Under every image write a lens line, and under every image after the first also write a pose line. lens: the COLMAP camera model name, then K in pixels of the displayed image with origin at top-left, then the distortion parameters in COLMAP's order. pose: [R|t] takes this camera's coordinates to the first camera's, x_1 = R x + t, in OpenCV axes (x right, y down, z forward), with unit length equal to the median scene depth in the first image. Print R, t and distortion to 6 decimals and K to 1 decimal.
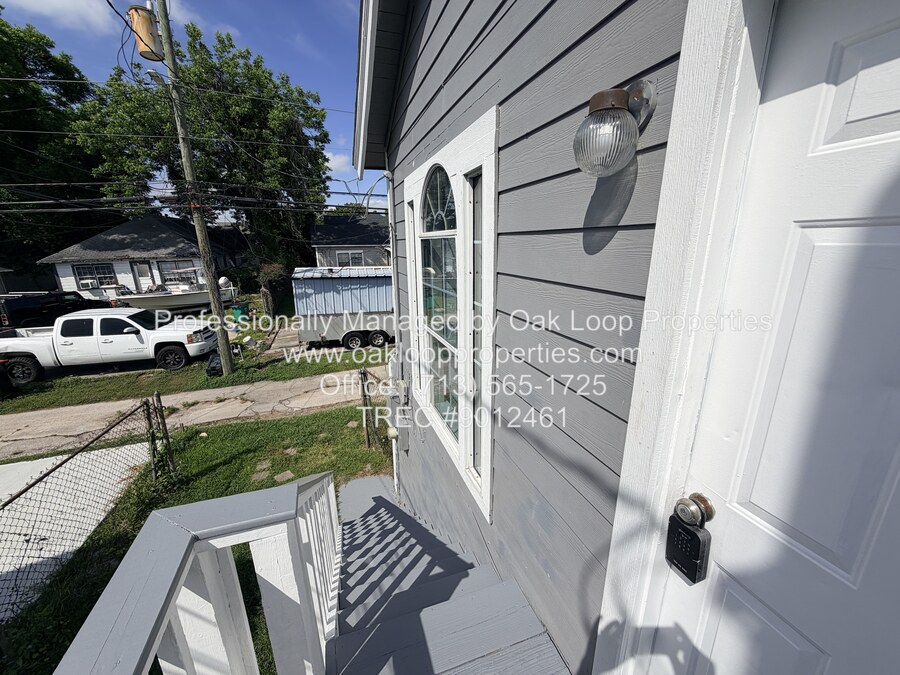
lens RADIAL K [[360.2, 0, 450.0], [0, 360.2, 339.9], [0, 0, 1]] dist [0.002229, -0.000129]
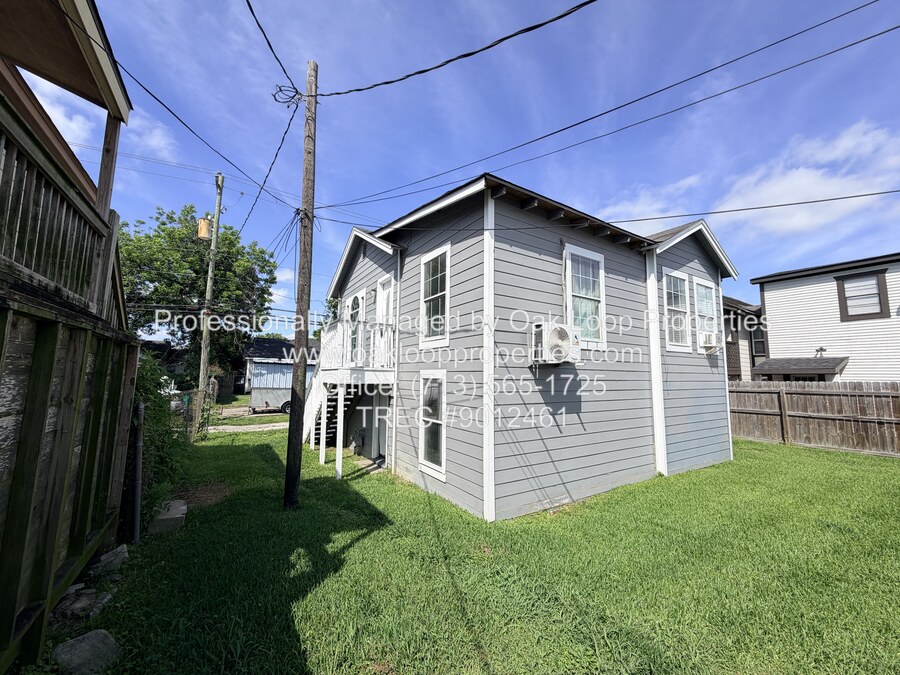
lens RADIAL K [[360.2, 0, 449.1], [0, 360.2, 334.3], [0, 0, 1]] dist [0.002229, -0.000129]
pose [[0.974818, 0.049954, 0.217337, 0.013382], [0.035514, 0.927376, -0.372441, 0.161423], [-0.220158, 0.370780, 0.902248, -0.303316]]
